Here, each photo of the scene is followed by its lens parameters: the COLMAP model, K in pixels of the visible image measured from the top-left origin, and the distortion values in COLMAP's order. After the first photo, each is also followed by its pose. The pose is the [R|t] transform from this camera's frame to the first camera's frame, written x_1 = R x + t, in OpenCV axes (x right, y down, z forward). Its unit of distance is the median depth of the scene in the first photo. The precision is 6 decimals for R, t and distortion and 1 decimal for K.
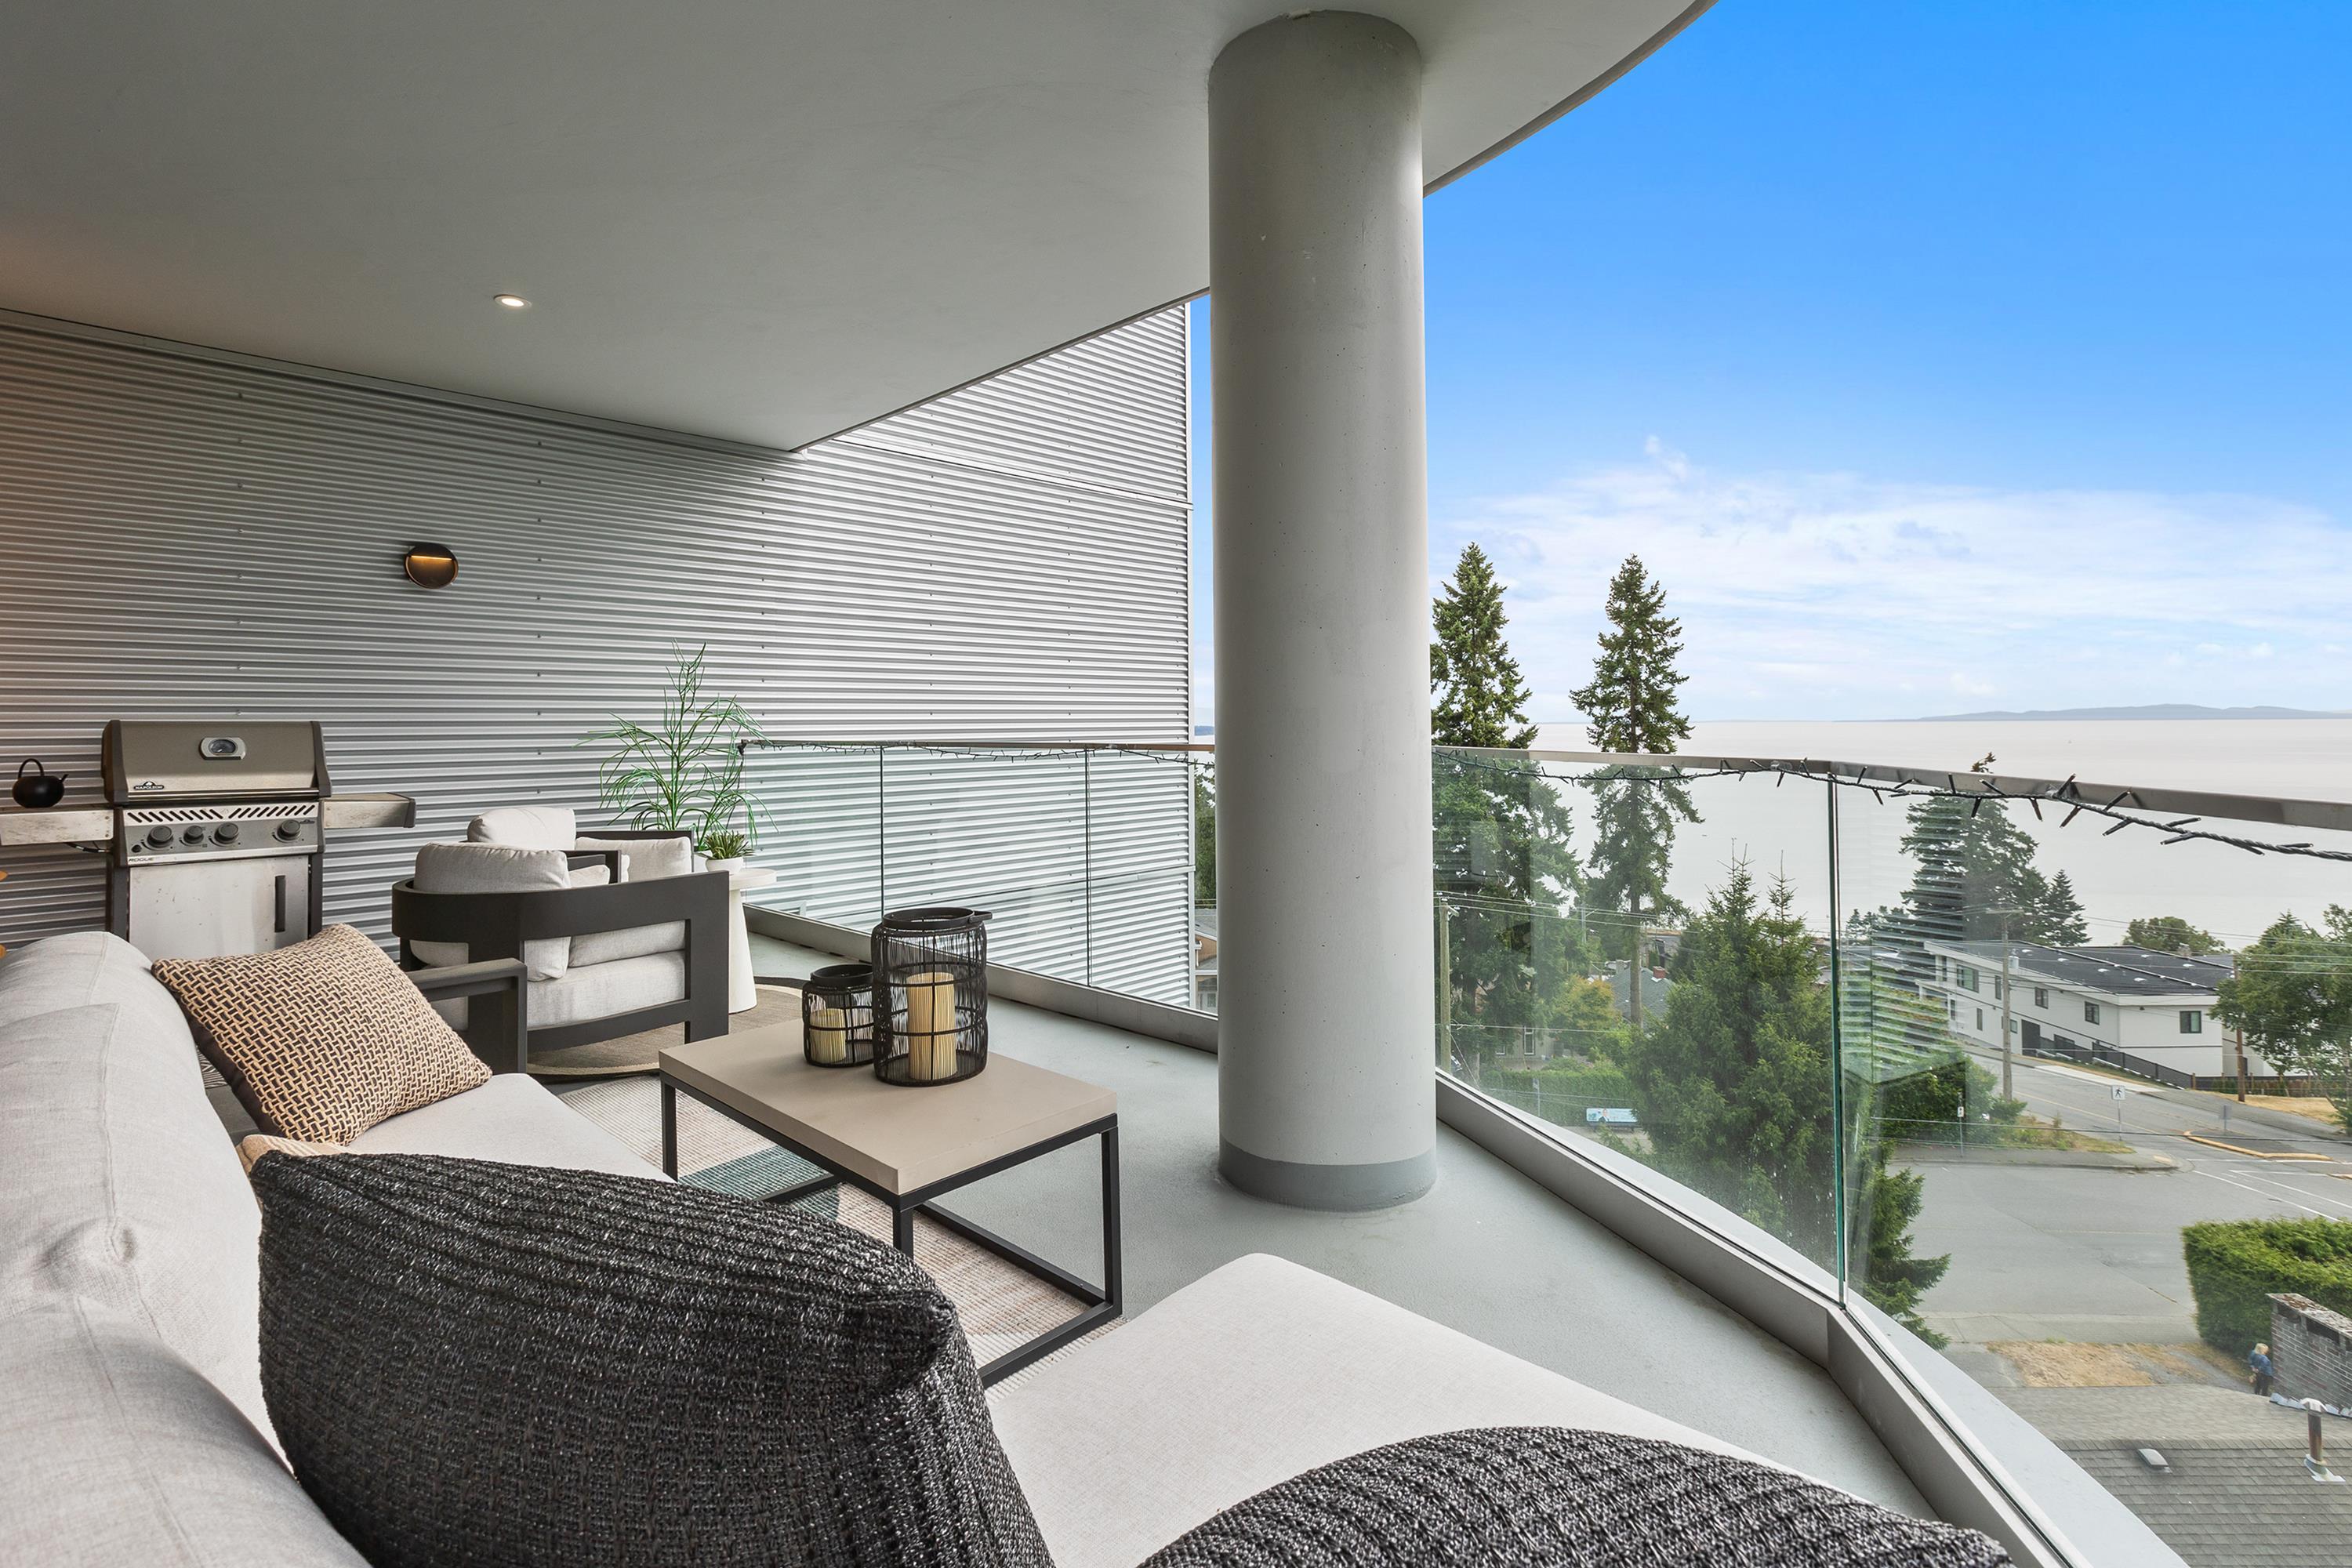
lens RADIAL K [[1043.2, 0, 1223.2], [0, 1043.2, 706.7], [0, 0, 1]] dist [0.001891, -0.000124]
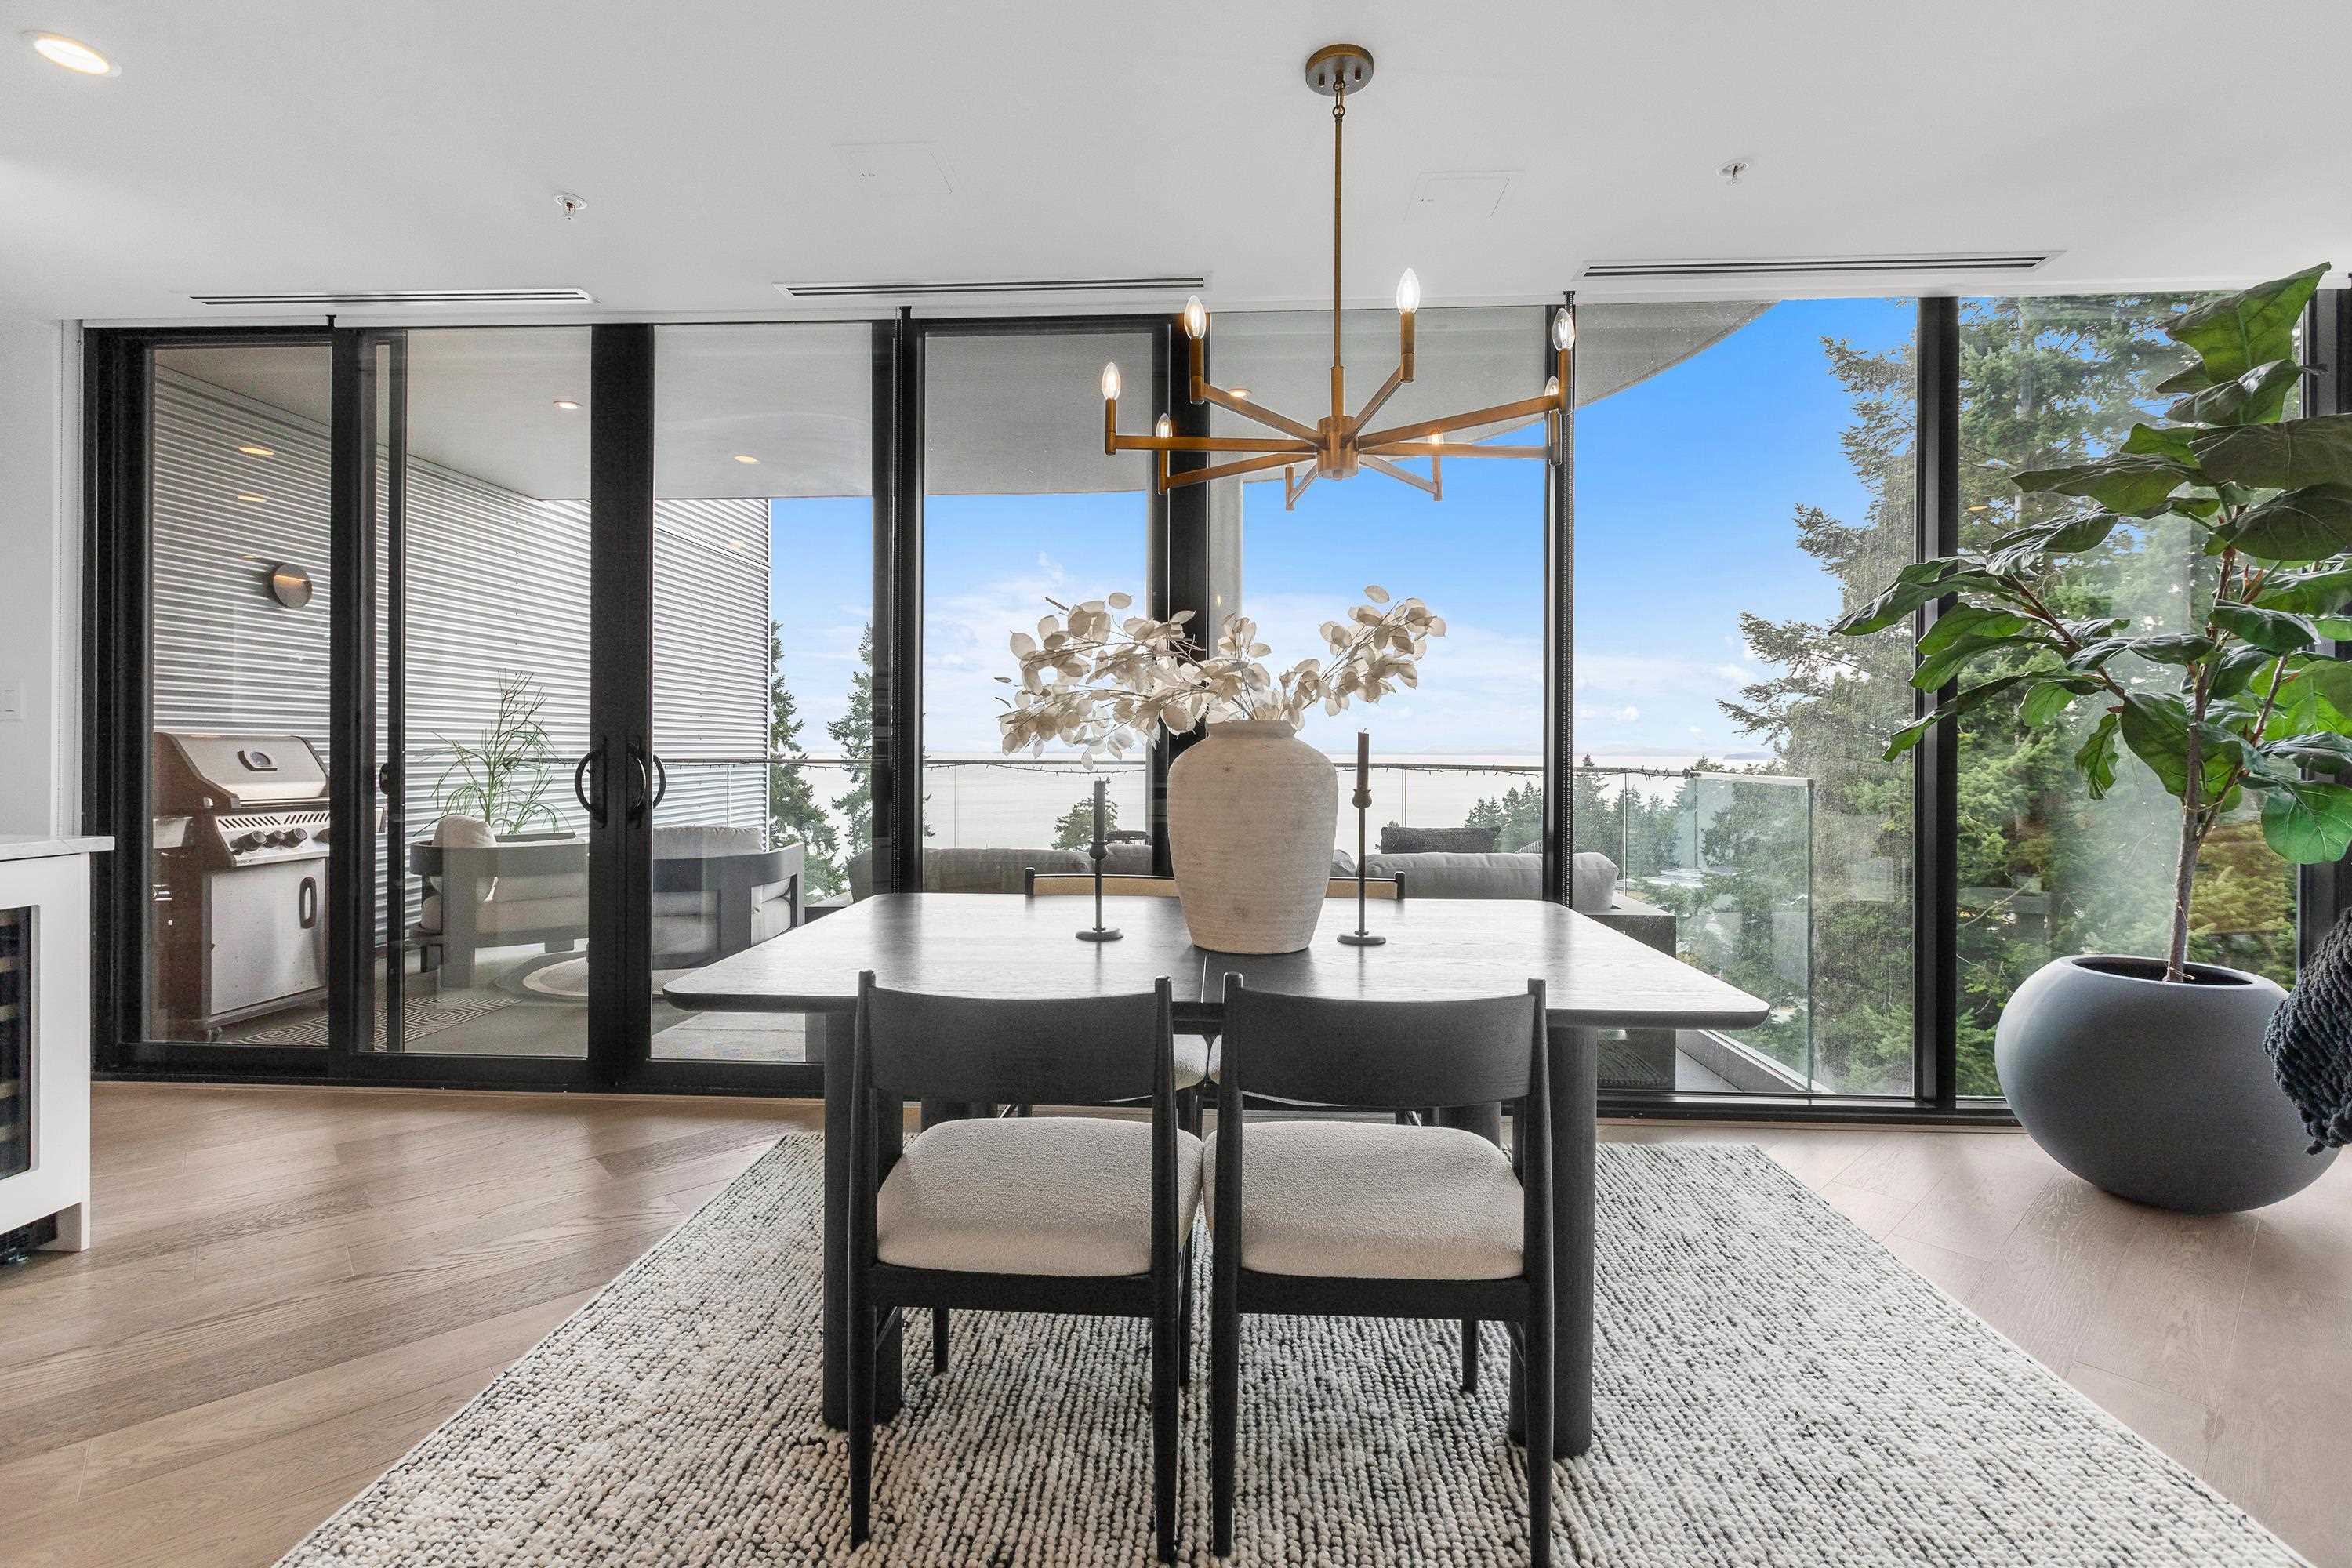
lens RADIAL K [[1043.2, 0, 1169.4], [0, 1043.2, 762.0], [0, 0, 1]] dist [0.001891, -0.000124]
pose [[0.742033, 0.003842, 0.670352, -0.152442], [-0.020682, 0.999639, 0.017165, 0.000579], [-0.670044, -0.026601, 0.741845, -0.066670]]
